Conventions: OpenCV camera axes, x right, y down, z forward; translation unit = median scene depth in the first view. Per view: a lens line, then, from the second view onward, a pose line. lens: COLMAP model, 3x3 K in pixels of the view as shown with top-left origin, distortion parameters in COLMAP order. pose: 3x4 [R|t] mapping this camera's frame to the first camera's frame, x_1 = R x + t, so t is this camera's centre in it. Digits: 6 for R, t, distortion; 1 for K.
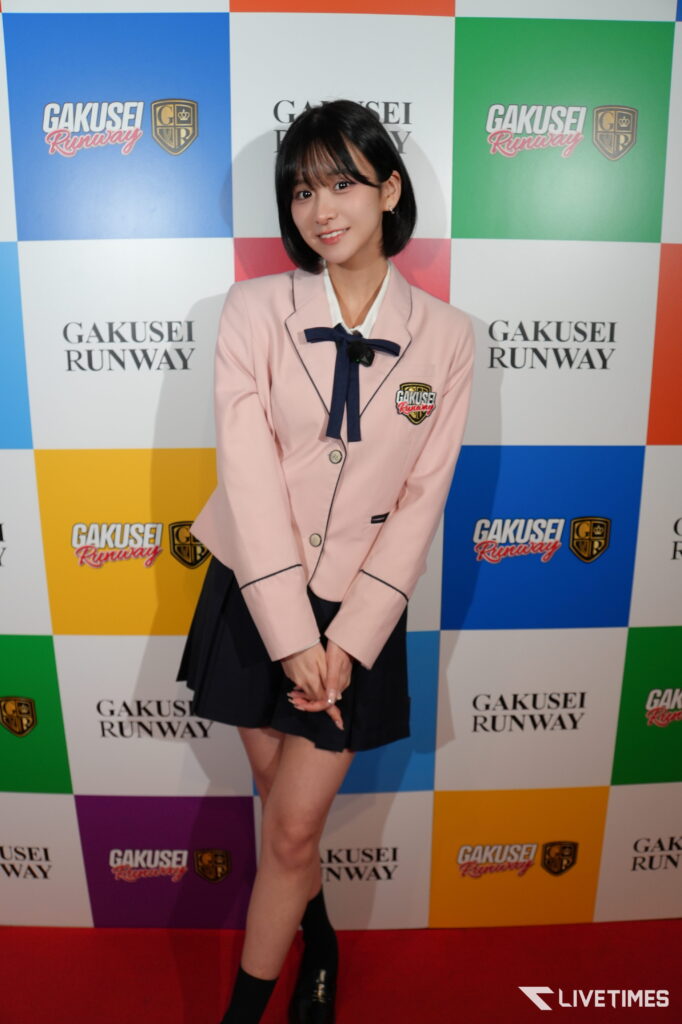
lens RADIAL K [[1076.2, 0, 340.5], [0, 1076.2, 512.4], [0, 0, 1]] dist [-0.213684, 0.186419]
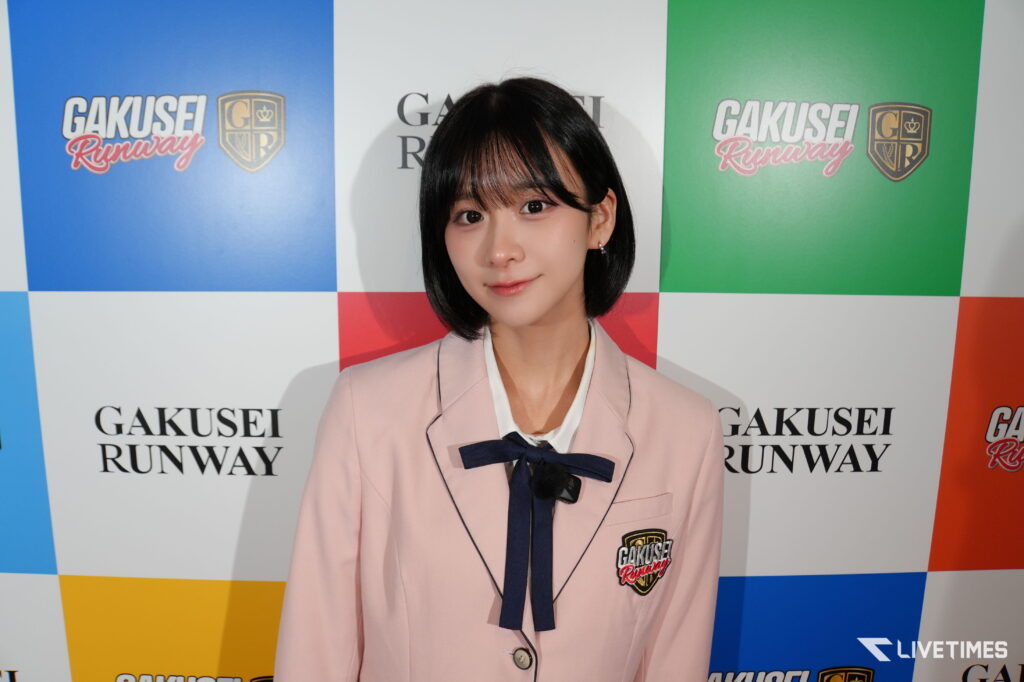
lens RADIAL K [[725.1, 0, 532.9], [0, 725.1, 339.0], [0, 0, 1]] dist [-0.119998, 0.061385]
pose [[0.986646, -0.011685, 0.162461, -0.052378], [0.039852, 0.984426, -0.171225, -0.145384], [-0.157930, 0.175413, 0.971745, 0.537720]]
